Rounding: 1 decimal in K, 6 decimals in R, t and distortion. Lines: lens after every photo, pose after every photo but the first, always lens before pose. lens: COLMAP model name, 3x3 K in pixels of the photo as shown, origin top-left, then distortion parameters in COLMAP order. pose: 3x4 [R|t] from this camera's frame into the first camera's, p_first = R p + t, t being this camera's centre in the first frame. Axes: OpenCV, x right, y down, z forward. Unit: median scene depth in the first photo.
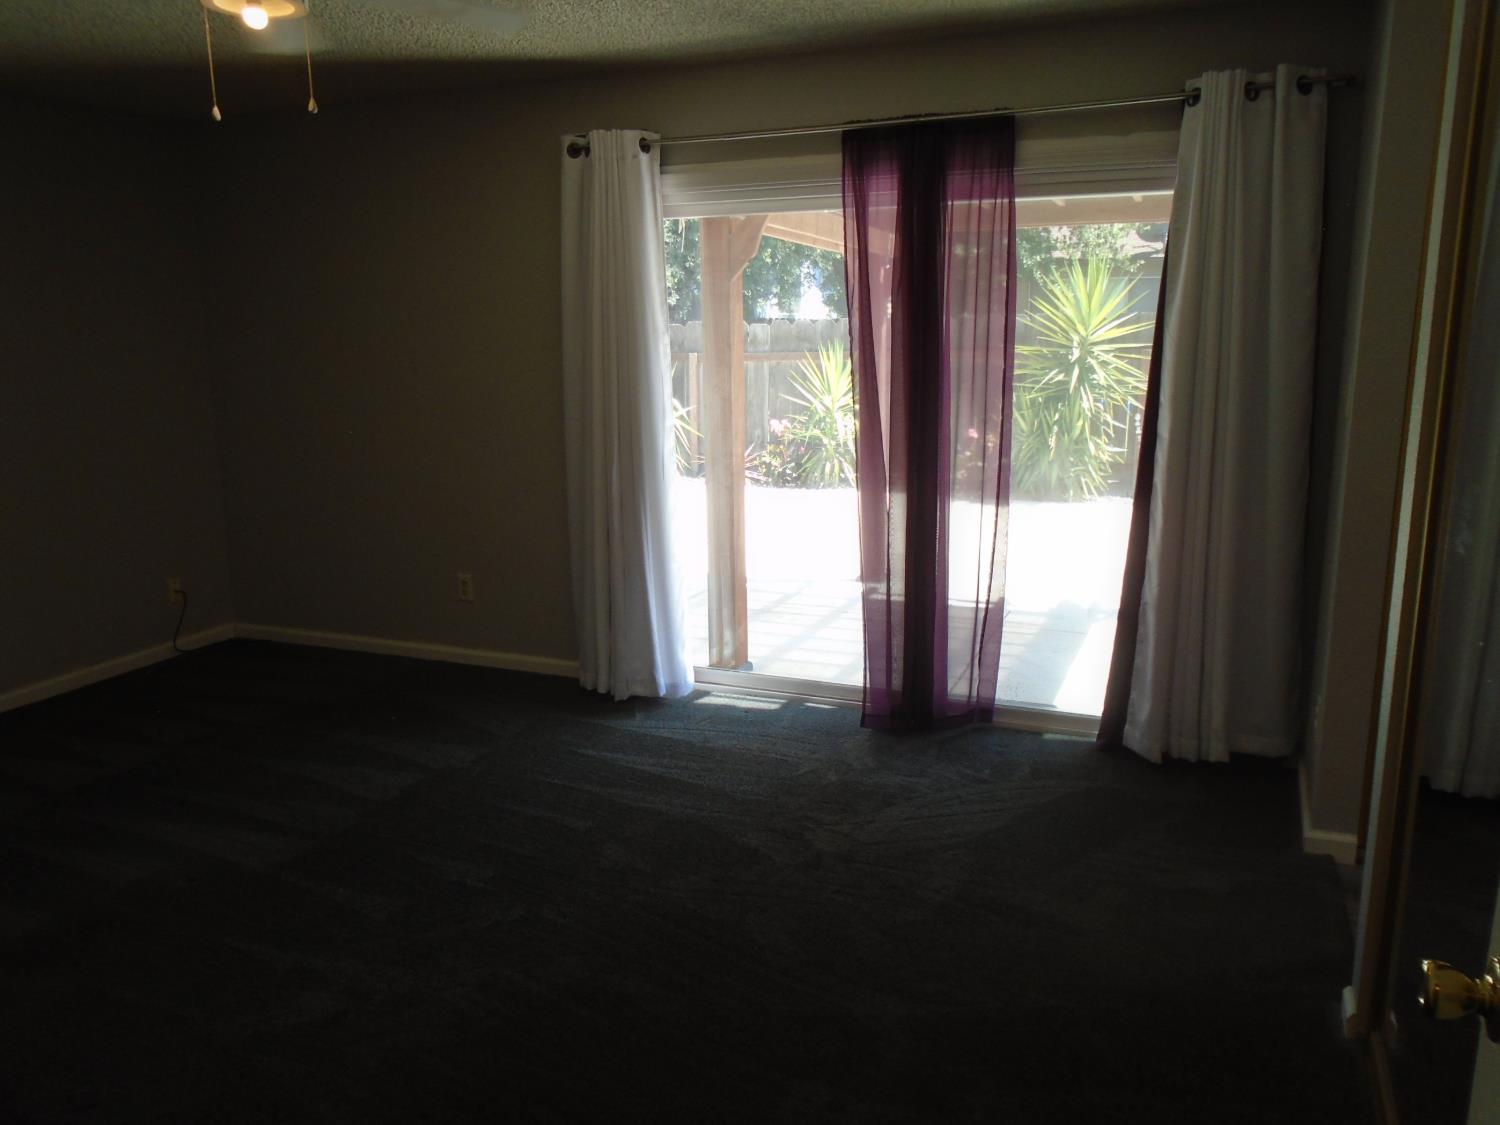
lens RADIAL K [[1132.8, 0, 743.4], [0, 1132.8, 554.3], [0, 0, 1]] dist [-0.033643, 0.020304]
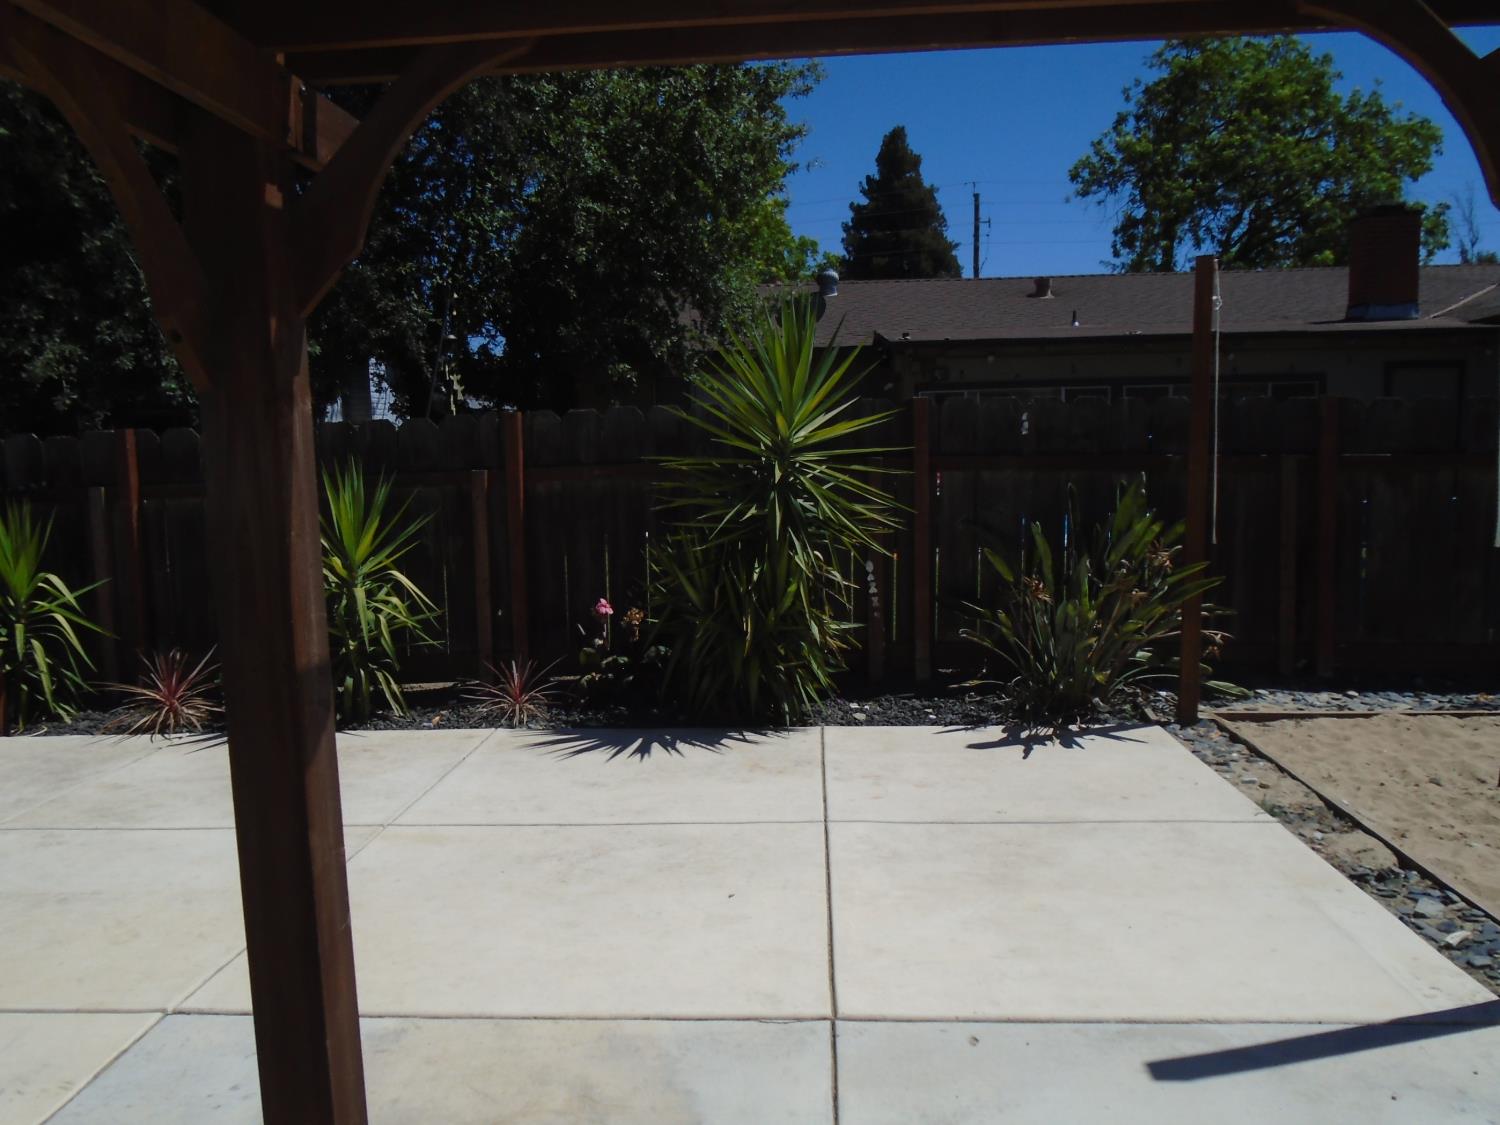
lens RADIAL K [[1132.8, 0, 765.3], [0, 1132.8, 607.5], [0, 0, 1]] dist [-0.033643, 0.020304]
pose [[0.939187, -0.070920, 0.336004, 0.089619], [0.087636, 0.995543, -0.034830, -0.084561], [-0.332036, 0.062158, 0.941216, 0.449585]]
